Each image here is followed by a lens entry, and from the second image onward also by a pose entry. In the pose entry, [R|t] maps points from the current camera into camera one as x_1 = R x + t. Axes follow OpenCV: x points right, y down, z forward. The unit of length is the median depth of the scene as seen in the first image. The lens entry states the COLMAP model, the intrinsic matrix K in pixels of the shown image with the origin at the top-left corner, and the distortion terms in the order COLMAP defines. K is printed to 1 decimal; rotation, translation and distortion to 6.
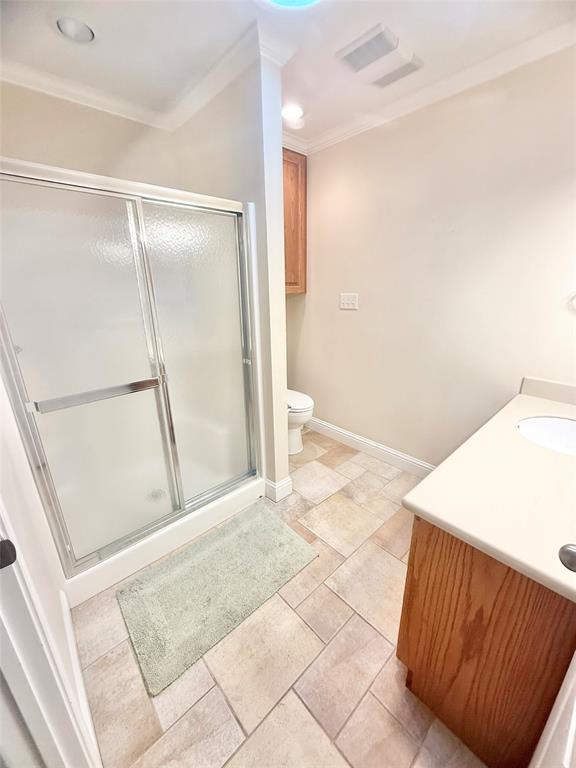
lens RADIAL K [[306.5, 0, 288.8], [0, 306.5, 384.9], [0, 0, 1]] dist [-0.000417, 0.000020]
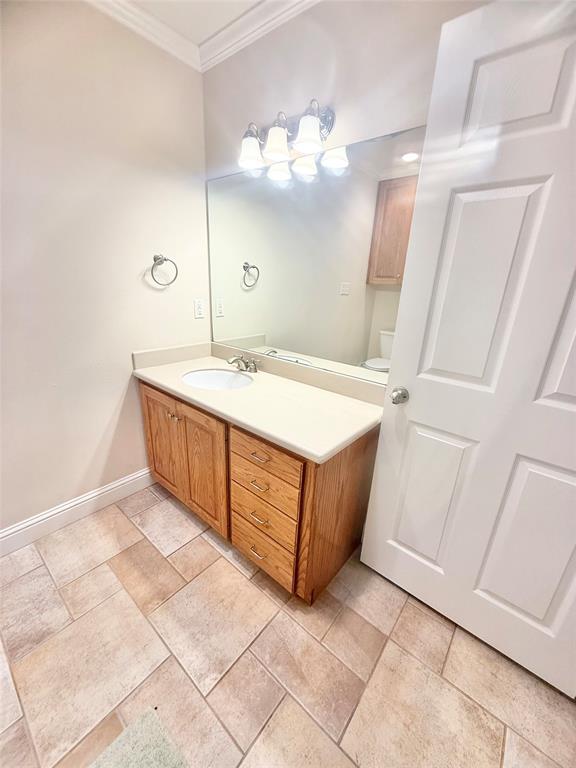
lens RADIAL K [[306.5, 0, 287.9], [0, 306.5, 382.9], [0, 0, 1]] dist [-0.000417, 0.000020]
pose [[-0.133844, -0.311028, 0.940929, -0.312300], [0.268450, 0.902593, 0.336542, -0.151619], [-0.953950, 0.297636, -0.037311, 0.603168]]
